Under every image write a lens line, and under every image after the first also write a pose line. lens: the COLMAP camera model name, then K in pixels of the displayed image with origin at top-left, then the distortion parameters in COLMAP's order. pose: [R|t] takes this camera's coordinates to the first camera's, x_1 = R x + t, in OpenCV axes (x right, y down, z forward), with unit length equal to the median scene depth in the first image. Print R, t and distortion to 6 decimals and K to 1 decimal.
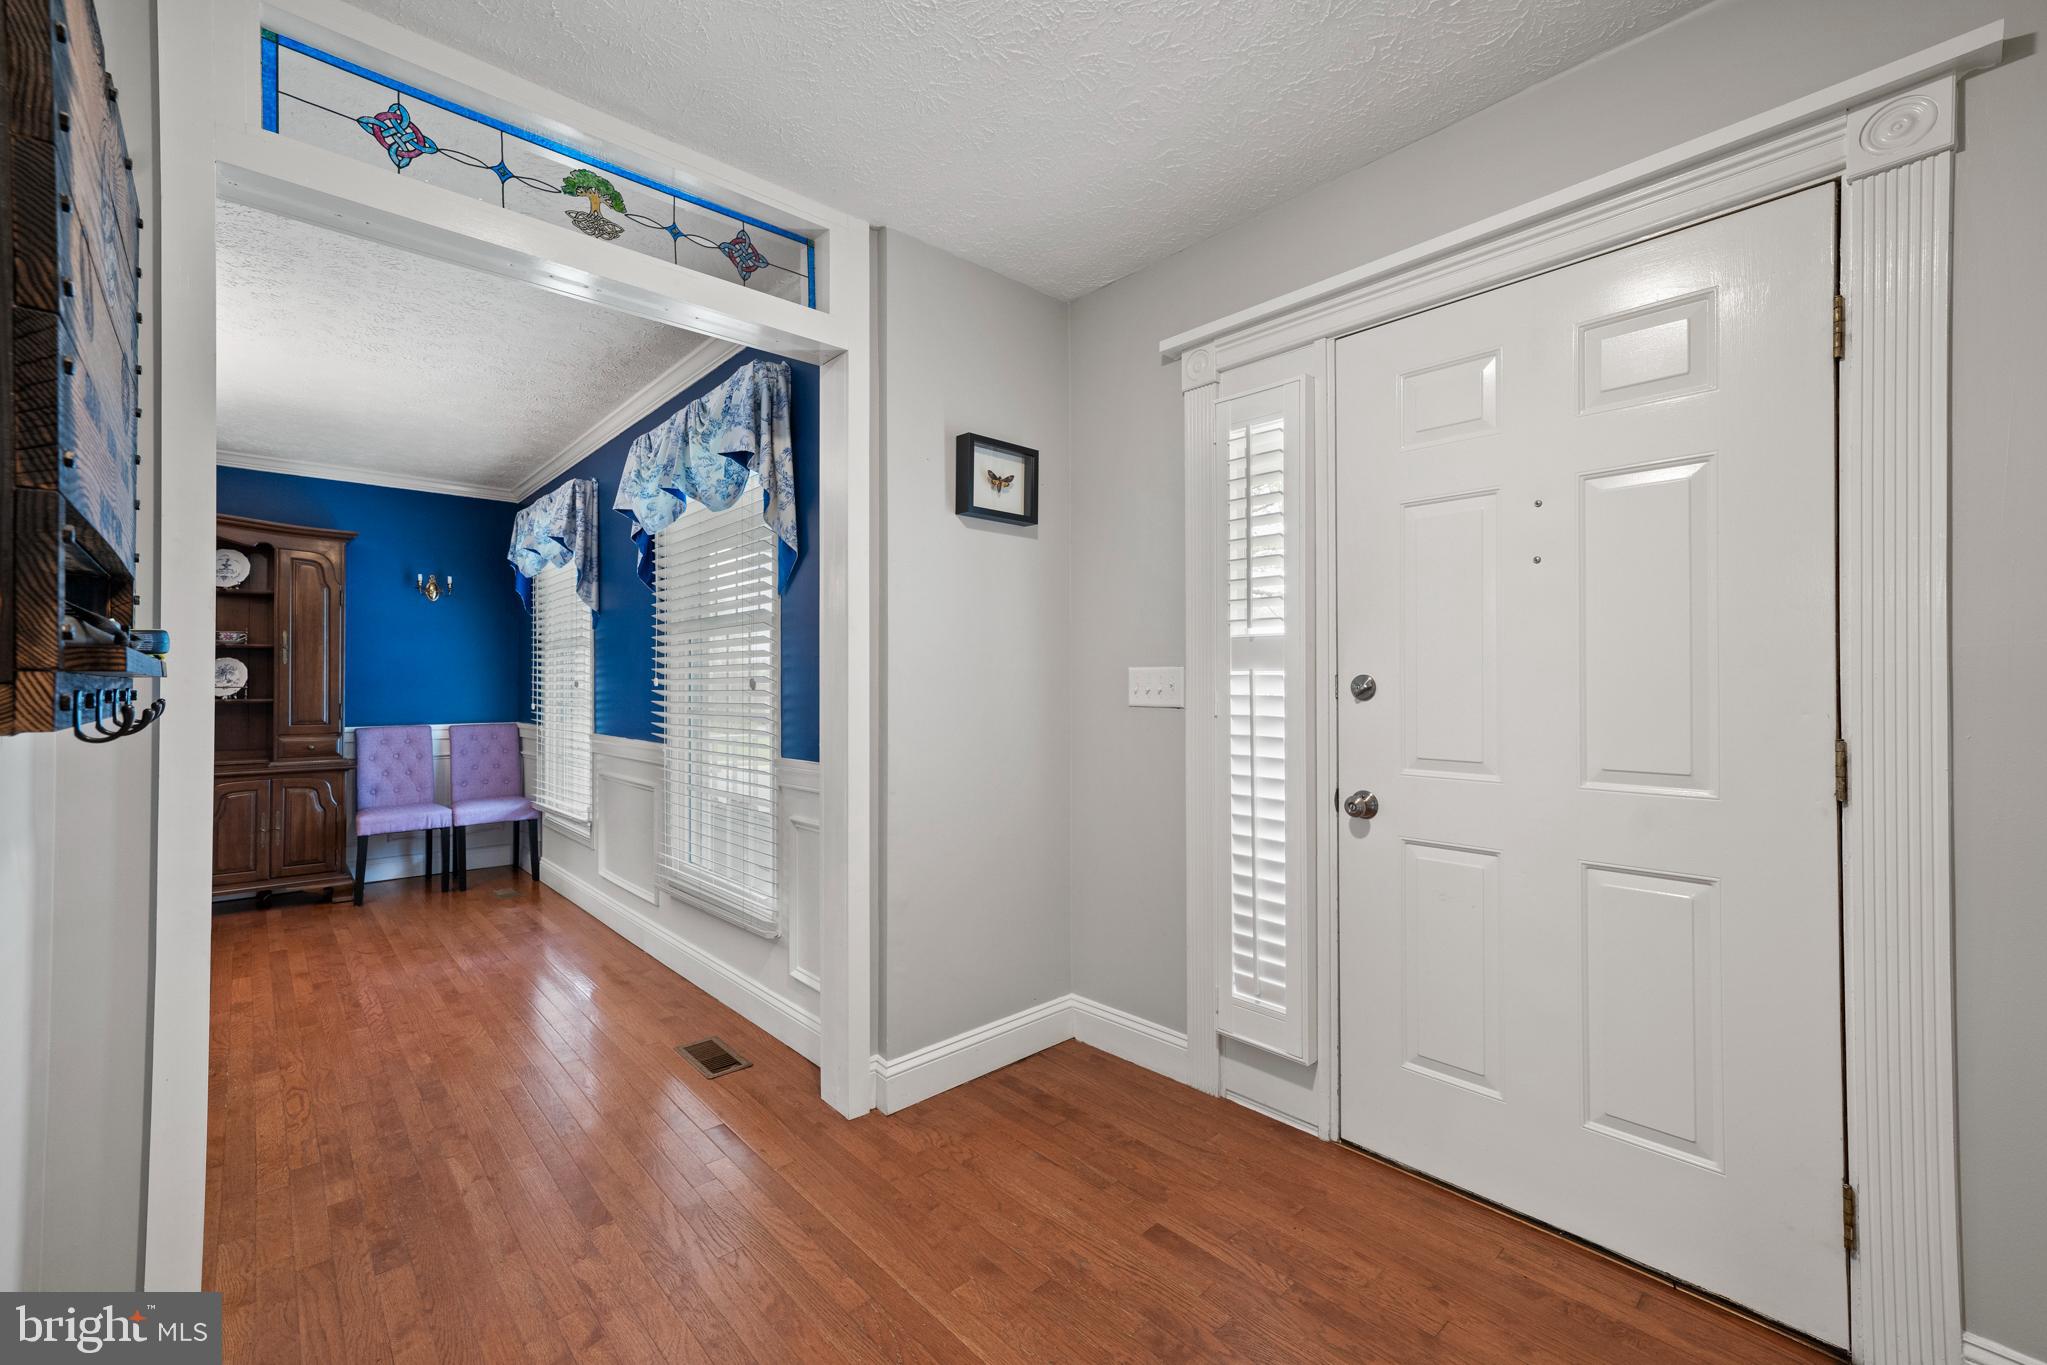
lens RADIAL K [[831.7, 0, 1021.1], [0, 831.7, 682.7], [0, 0, 1]] dist [0.000743, 0.000297]
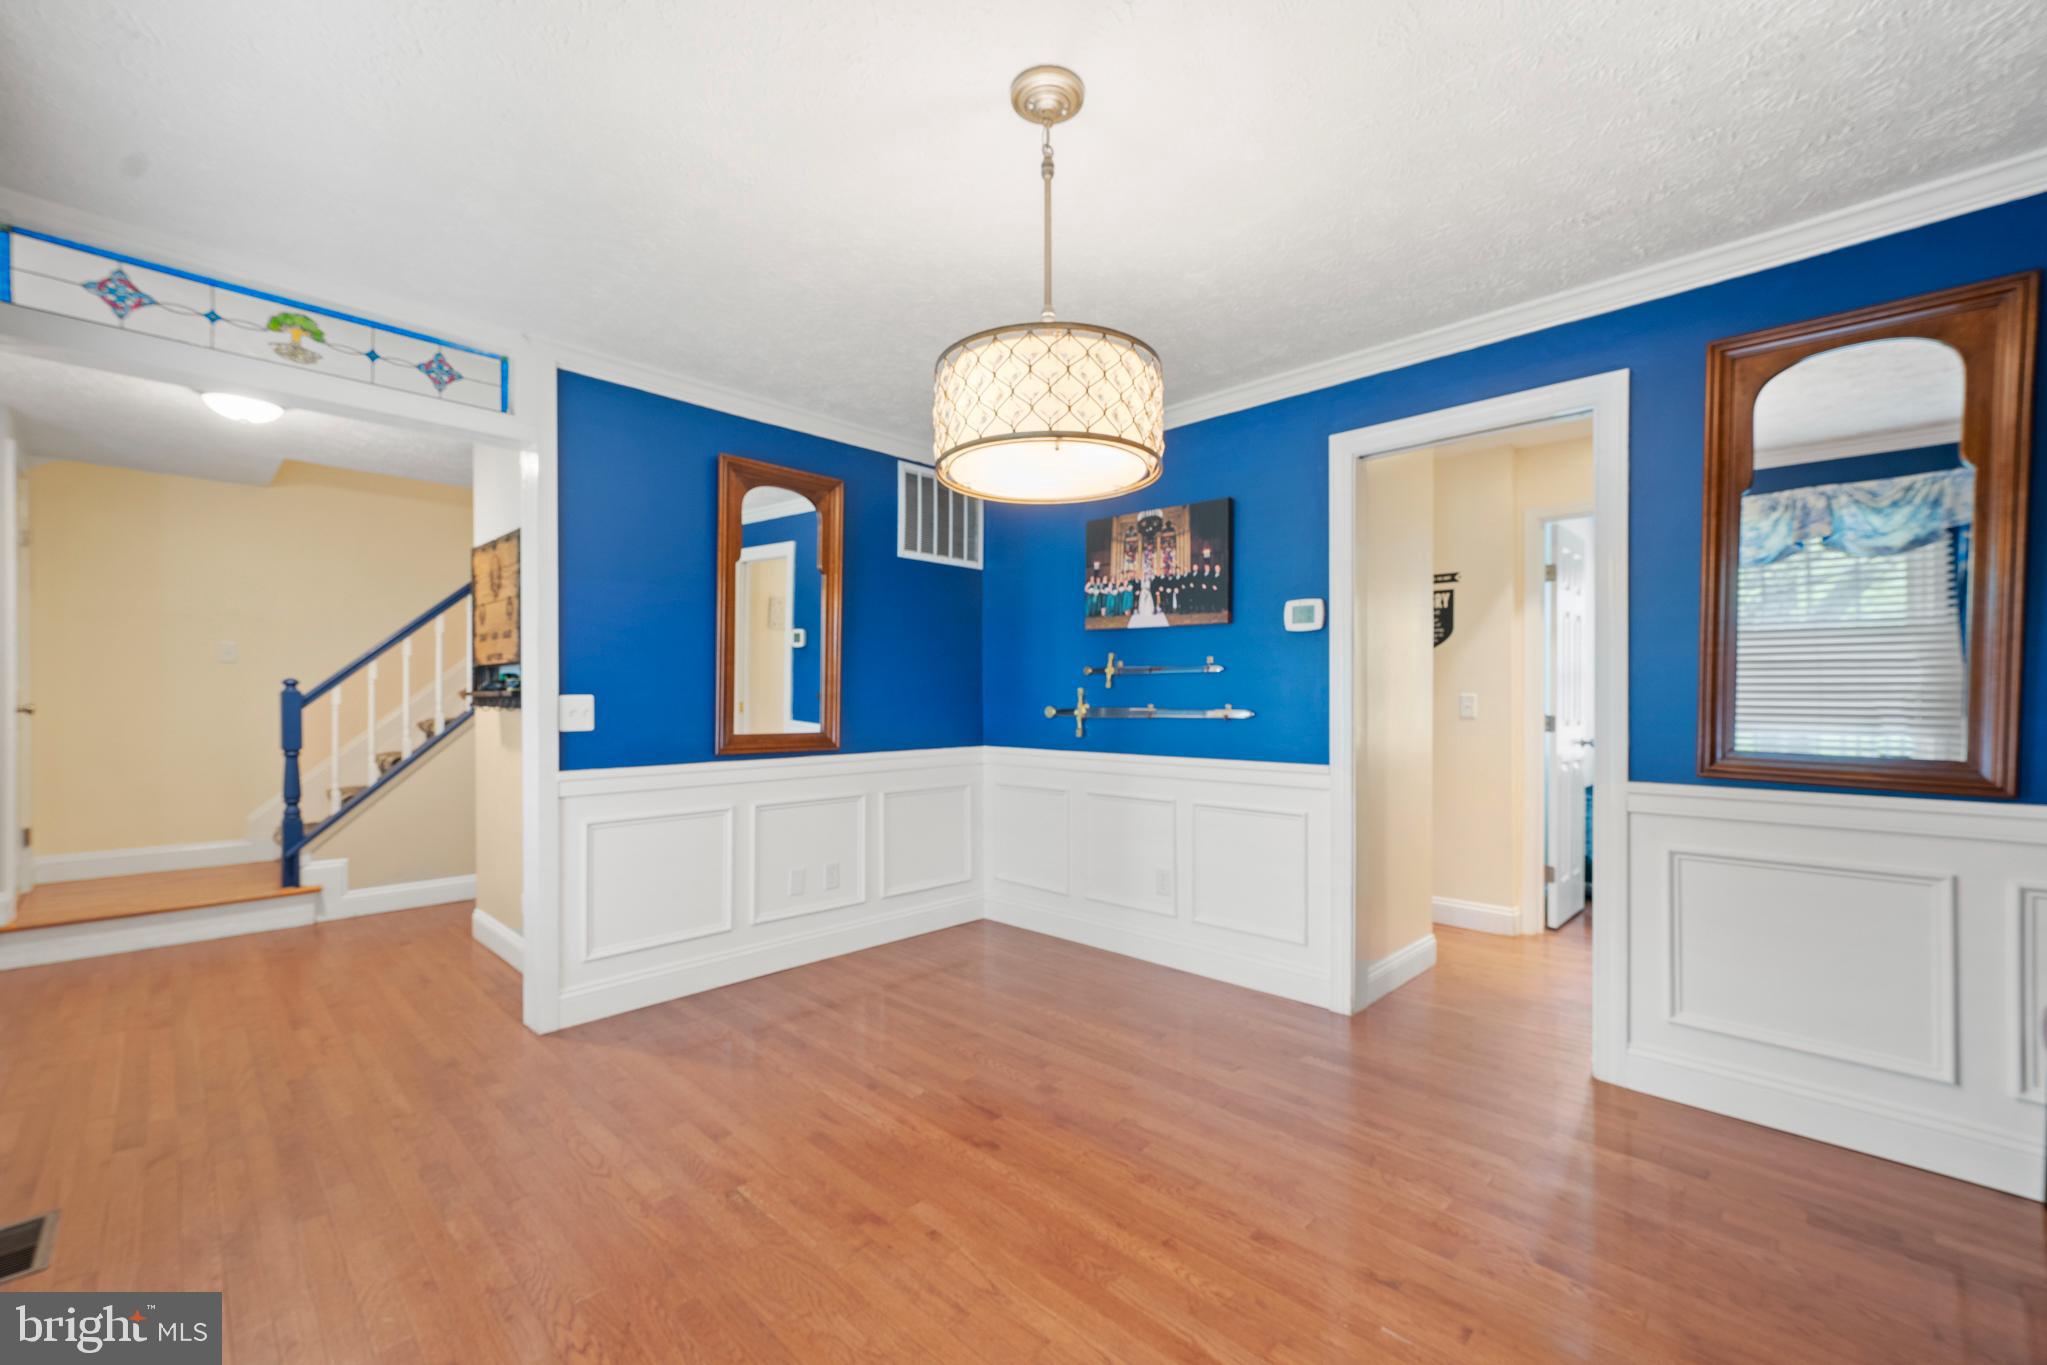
lens RADIAL K [[831.7, 0, 1032.9], [0, 831.7, 697.7], [0, 0, 1]] dist [0.000743, 0.000297]
pose [[-0.998317, 0.002443, -0.057936, -0.634722], [0.002545, 0.999995, -0.001687, 0.001382], [0.057932, -0.001832, -0.998319, 0.944731]]
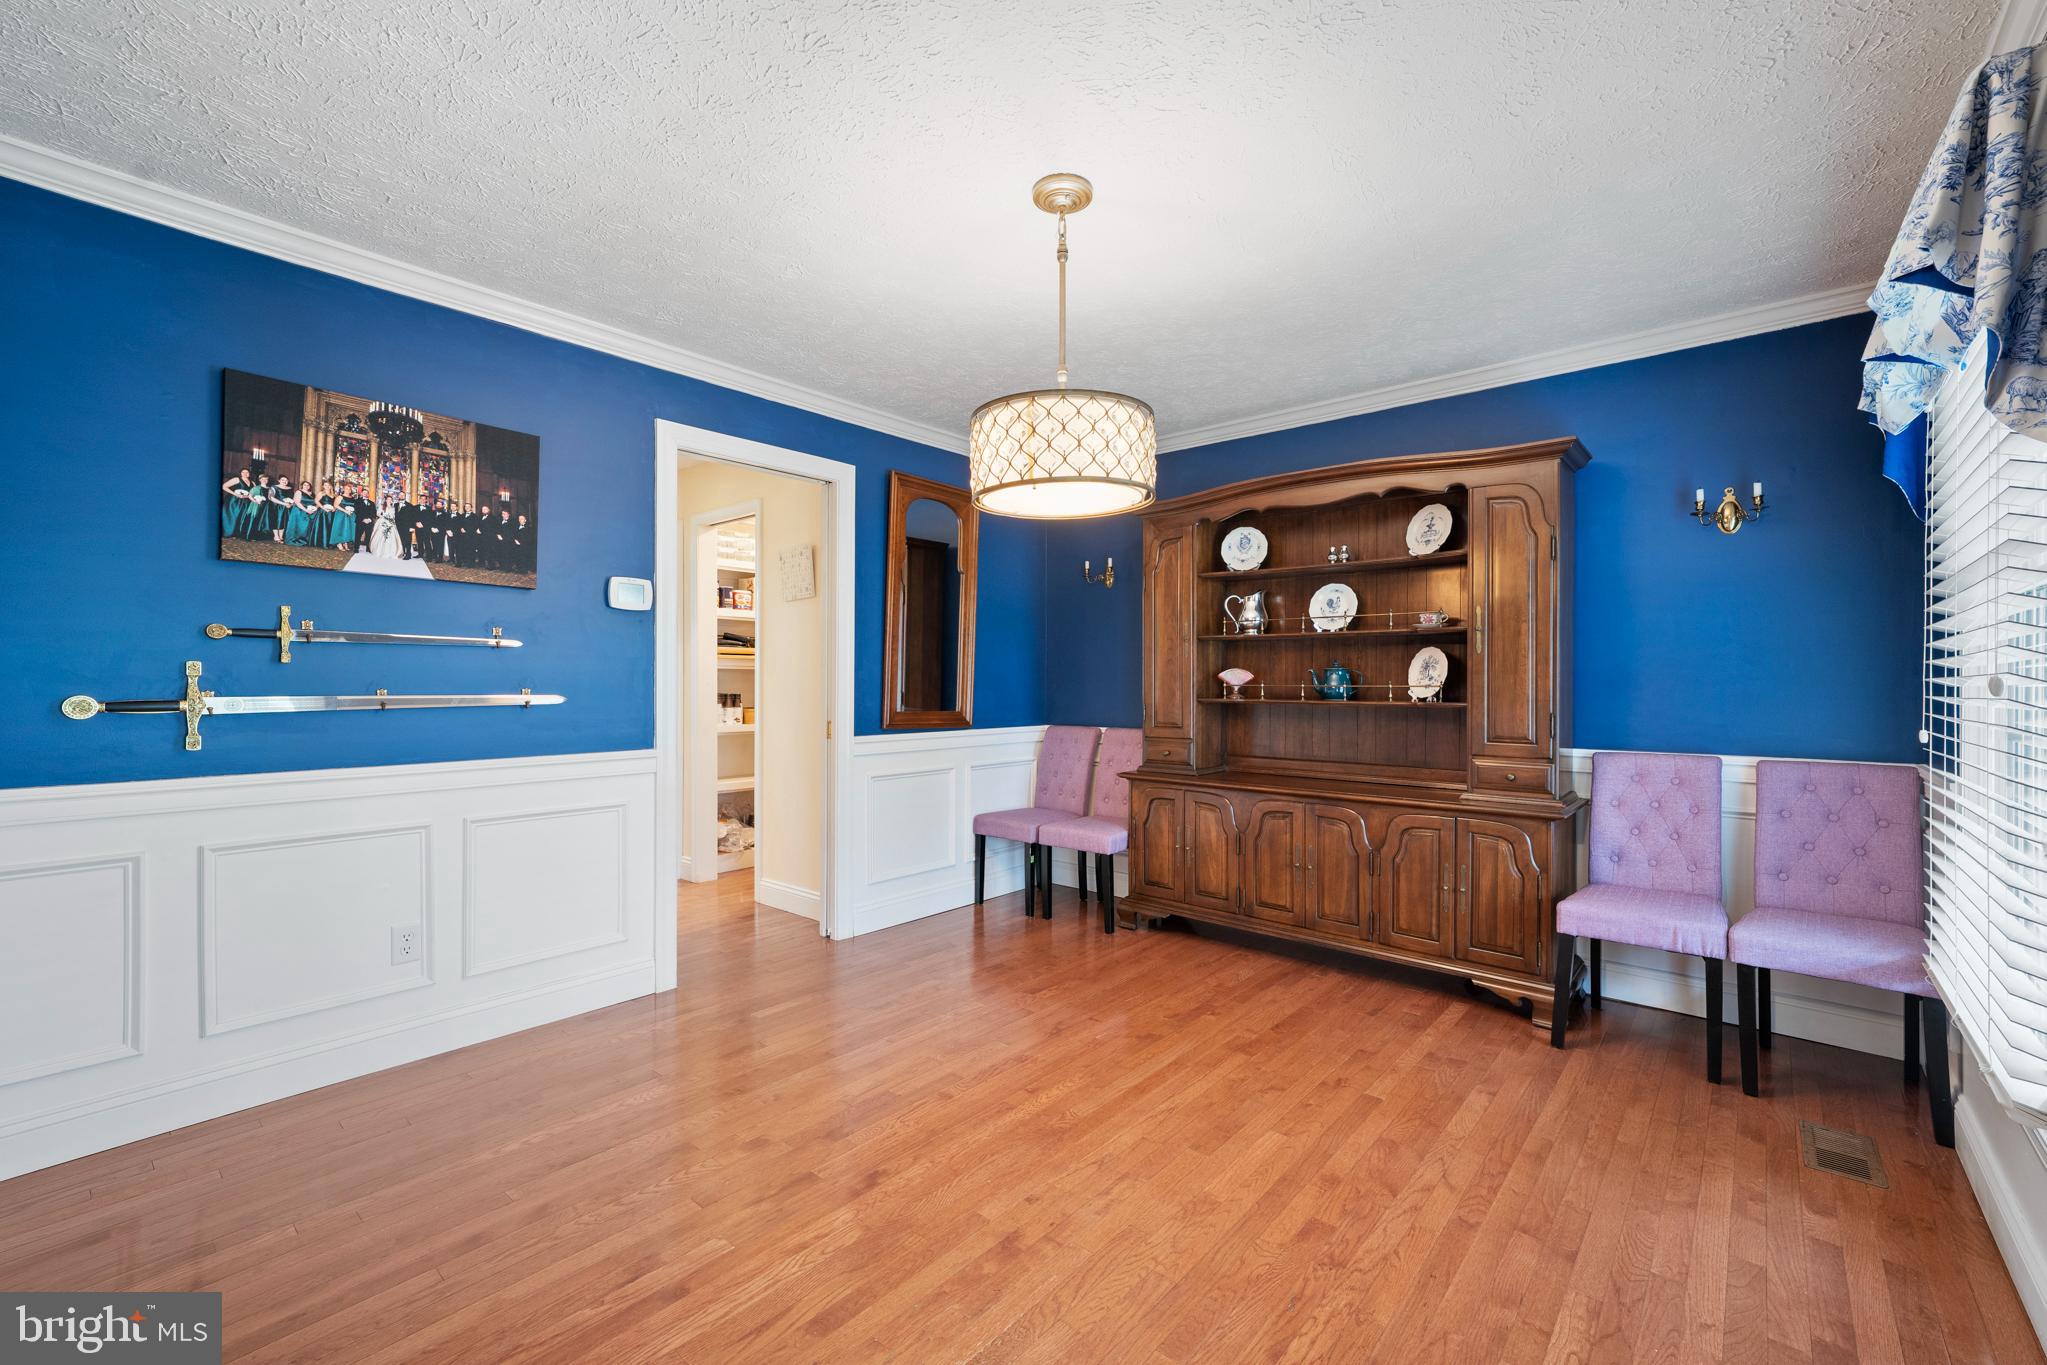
lens RADIAL K [[831.7, 0, 1028.8], [0, 831.7, 678.5], [0, 0, 1]] dist [0.000743, 0.000297]
pose [[0.098376, -0.000071, -0.995149, -0.214496], [-0.000962, 1.000000, -0.000167, -0.000603], [0.995149, 0.000974, 0.098376, 0.517577]]
